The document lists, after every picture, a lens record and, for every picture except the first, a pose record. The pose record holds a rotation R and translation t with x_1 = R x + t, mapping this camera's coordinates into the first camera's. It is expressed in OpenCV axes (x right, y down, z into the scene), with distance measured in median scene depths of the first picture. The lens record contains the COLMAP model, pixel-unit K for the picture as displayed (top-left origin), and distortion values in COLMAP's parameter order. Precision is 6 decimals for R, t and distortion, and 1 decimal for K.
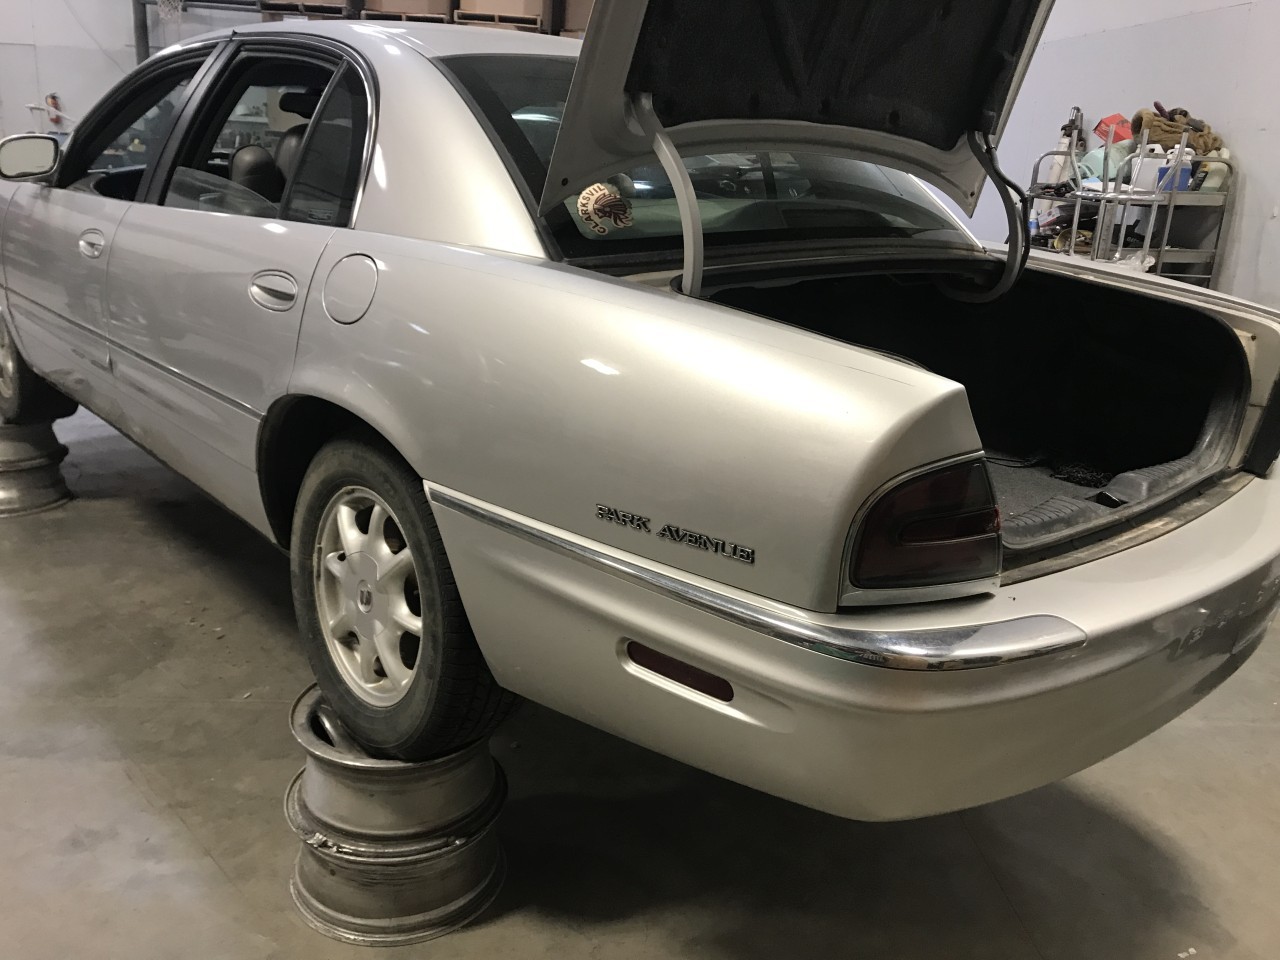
lens RADIAL K [[1025.0, 0, 640.0], [0, 1025.0, 480.0], [0, 0, 1]] dist [0.046022, -0.044296]
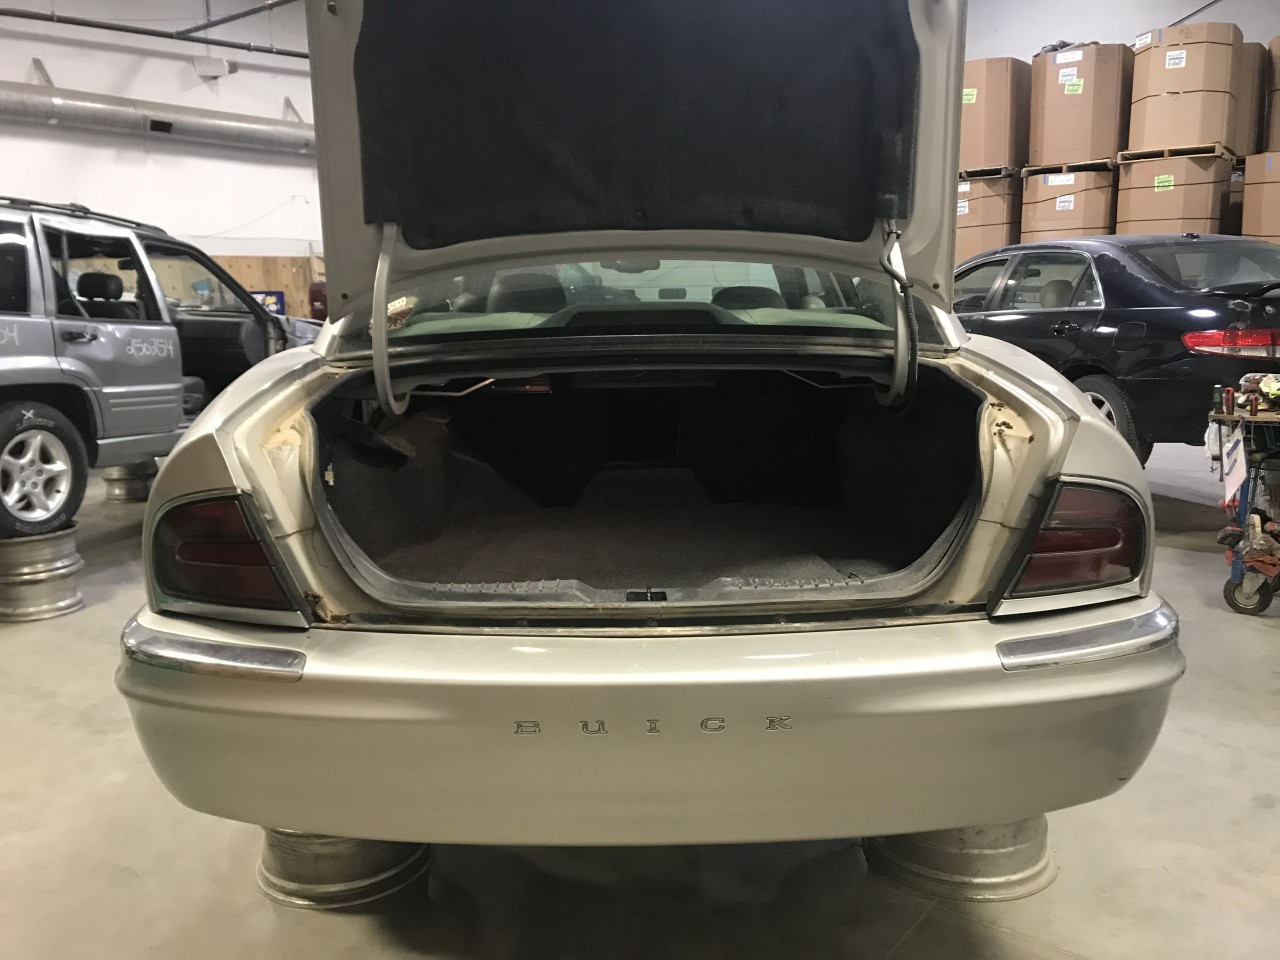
lens RADIAL K [[1025.0, 0, 640.0], [0, 1025.0, 480.0], [0, 0, 1]] dist [0.046022, -0.044296]
pose [[0.753583, 0.048101, -0.655590, 0.777913], [-0.143454, 0.985315, -0.092604, 0.001811], [0.641508, 0.163832, 0.749417, 0.229305]]
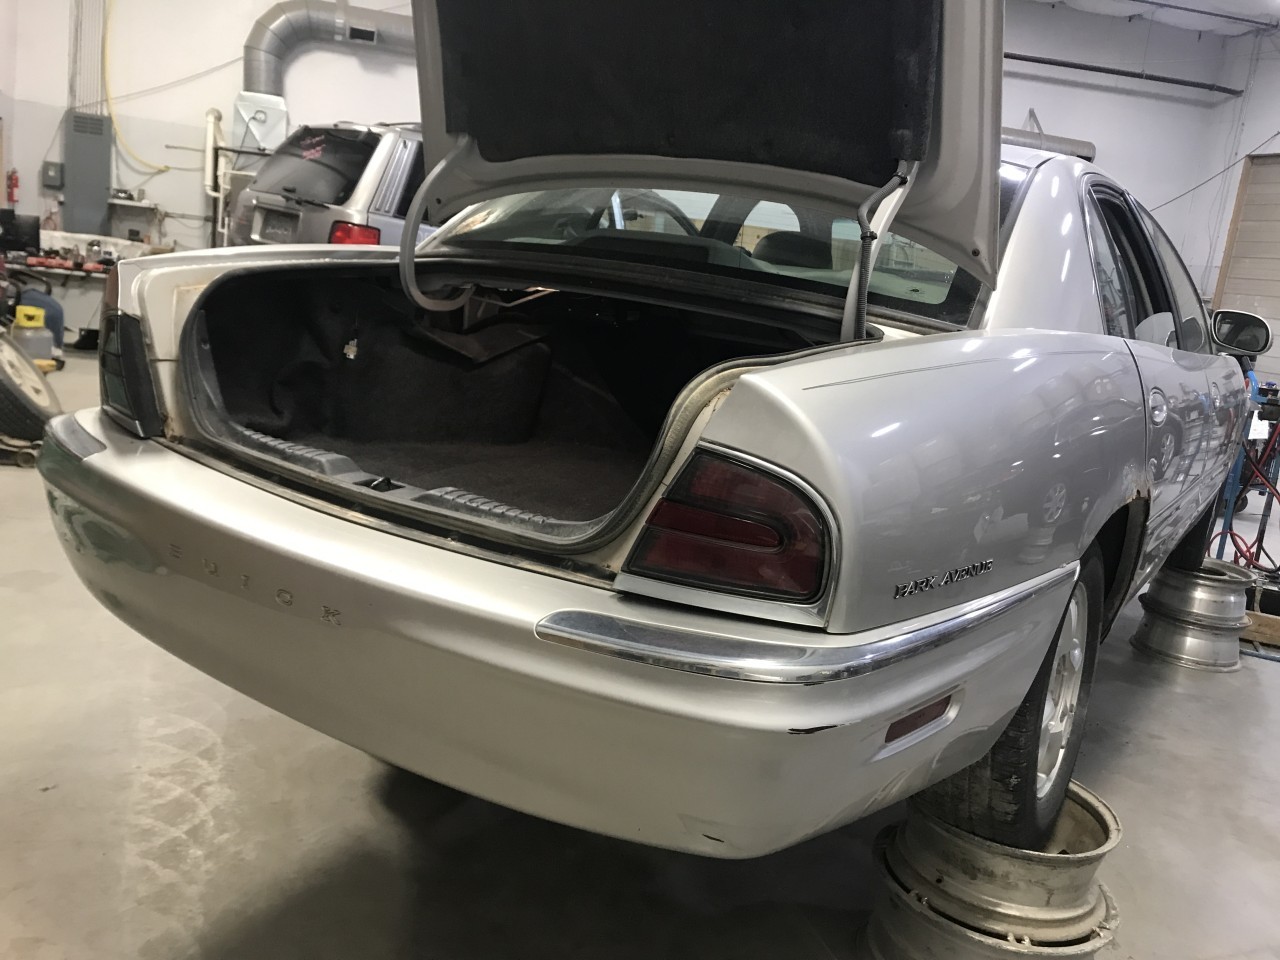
lens RADIAL K [[1025.0, 0, 640.0], [0, 1025.0, 480.0], [0, 0, 1]] dist [0.046022, -0.044296]
pose [[0.280815, 0.179815, -0.942767, 1.036293], [-0.387123, 0.920063, 0.060175, -0.097092], [0.878225, 0.348068, 0.327977, 0.680457]]
